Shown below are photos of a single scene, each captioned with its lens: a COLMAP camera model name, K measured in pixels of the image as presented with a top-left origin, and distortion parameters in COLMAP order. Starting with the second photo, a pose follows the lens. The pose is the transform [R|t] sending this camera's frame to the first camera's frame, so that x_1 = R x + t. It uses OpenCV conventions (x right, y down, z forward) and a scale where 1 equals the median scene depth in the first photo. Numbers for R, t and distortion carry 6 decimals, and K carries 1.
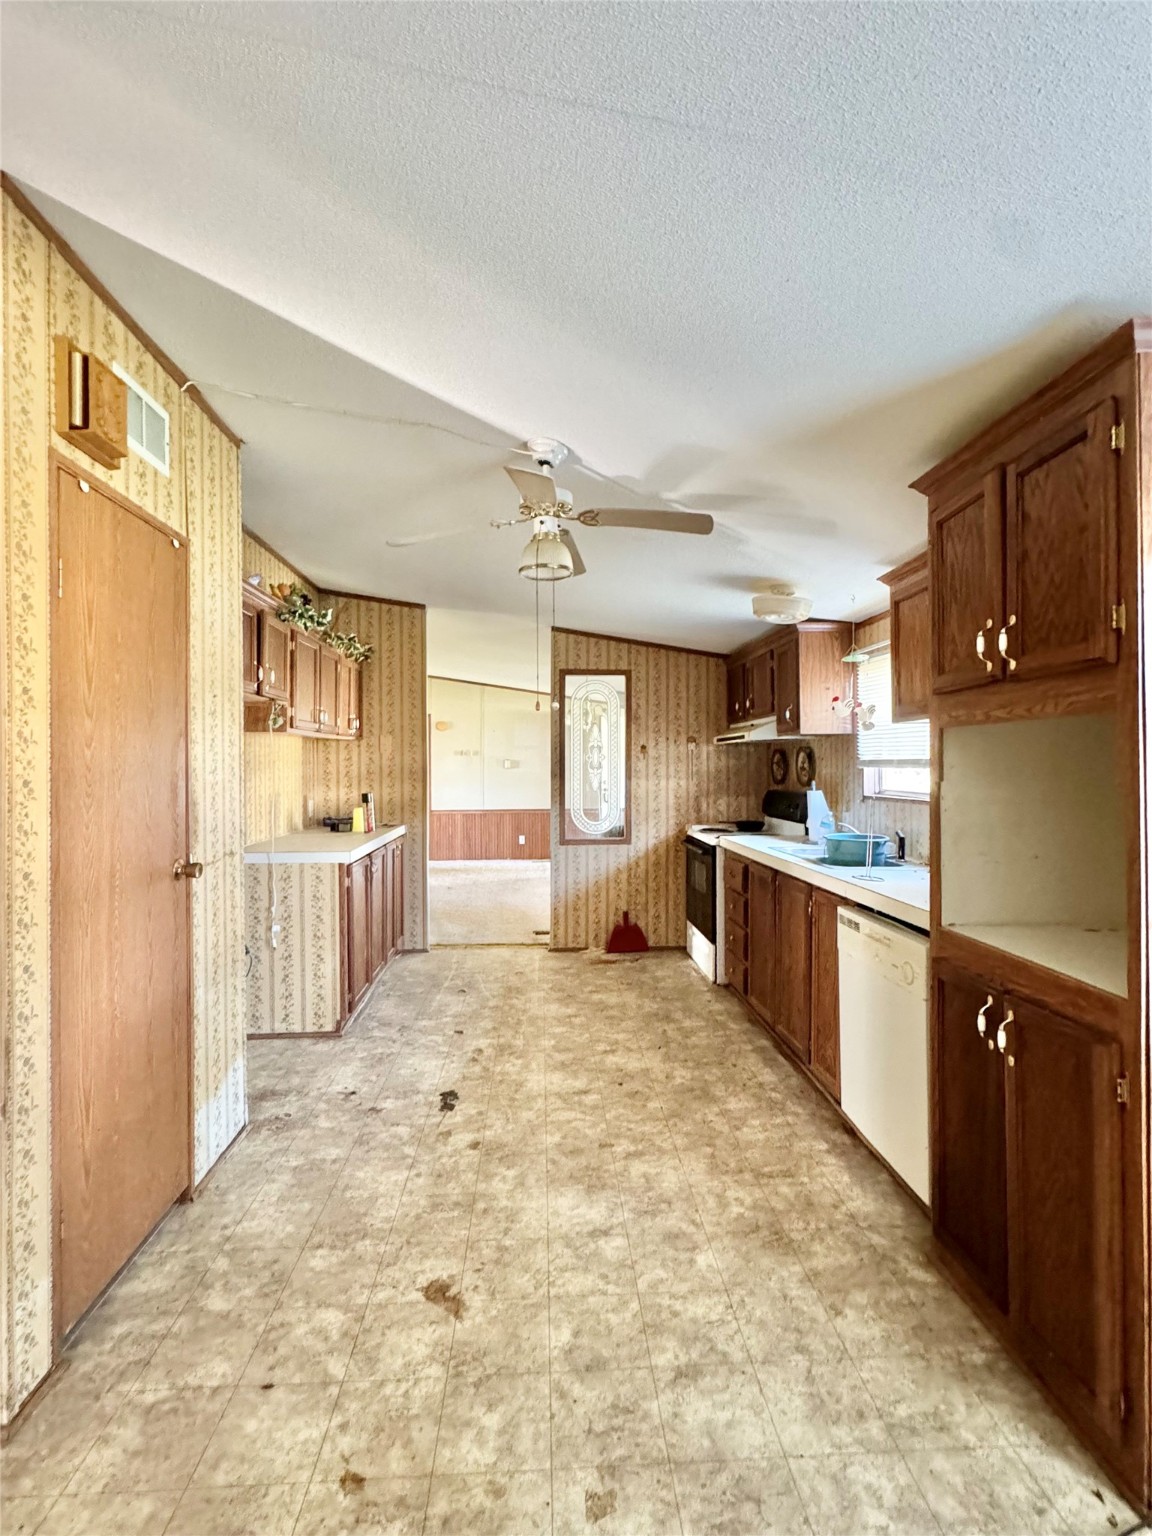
lens RADIAL K [[713.3, 0, 577.6], [0, 713.3, 767.5], [0, 0, 1]] dist [0.002491, 0.000495]
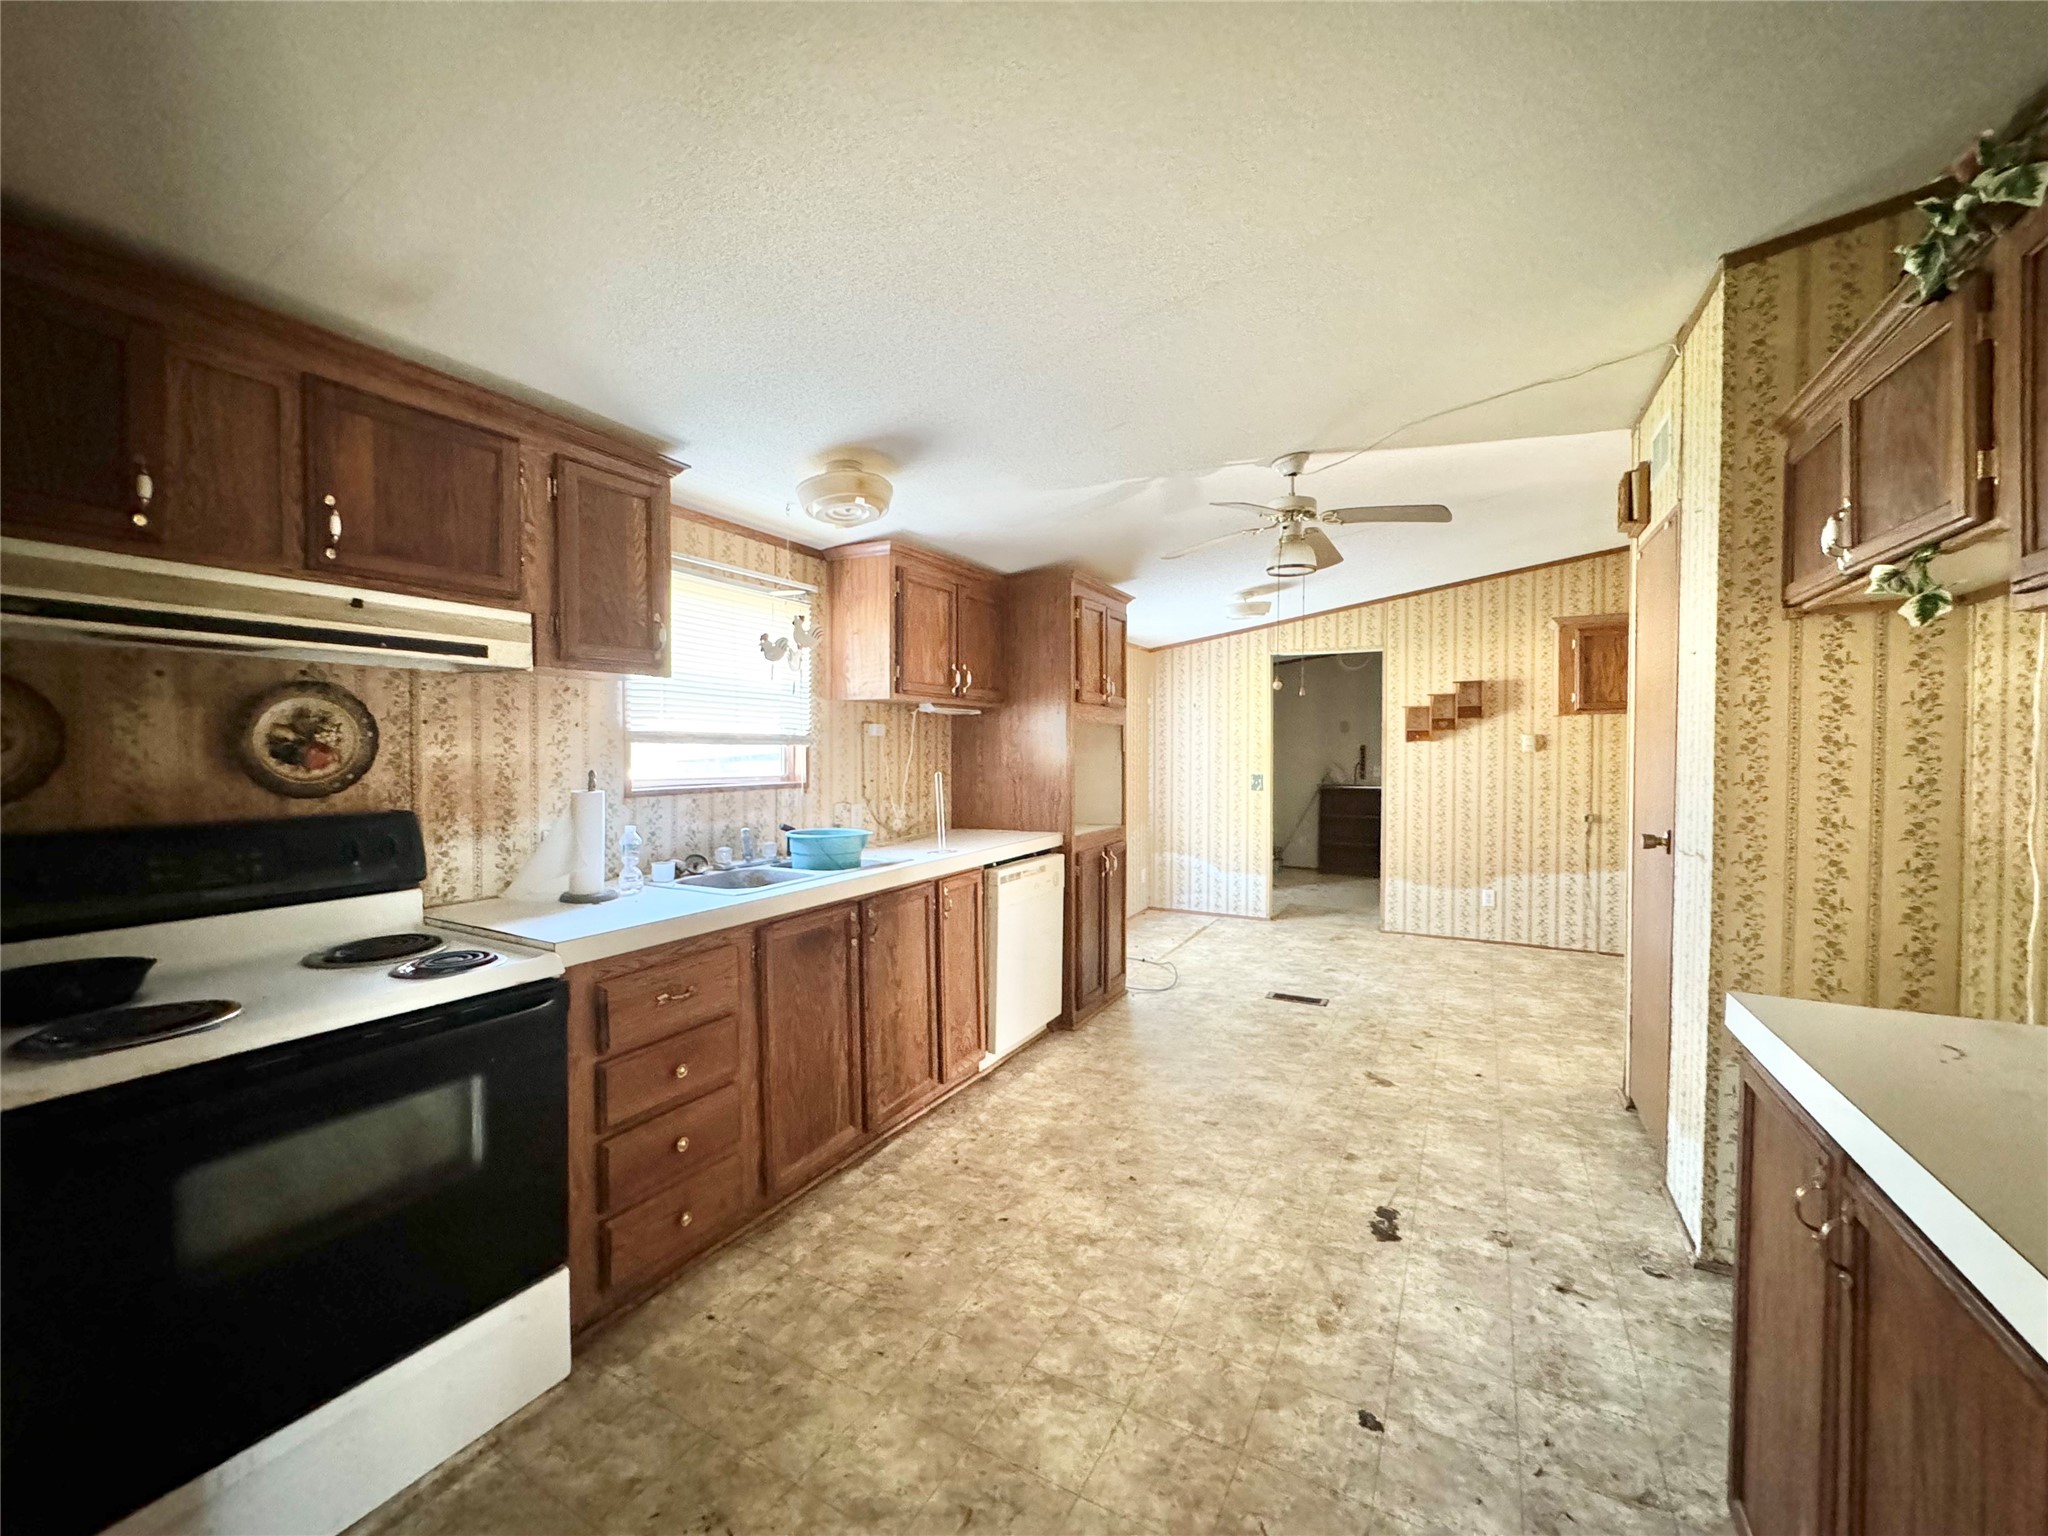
lens RADIAL K [[824.3, 0, 1020.5], [0, 824.3, 767.2], [0, 0, 1]] dist [-0.000928, -0.000591]
pose [[-0.846039, -0.010552, 0.533017, -0.309252], [0.001354, 0.999758, 0.021941, 0.007969], [-0.533119, 0.019285, -0.845820, 1.899737]]
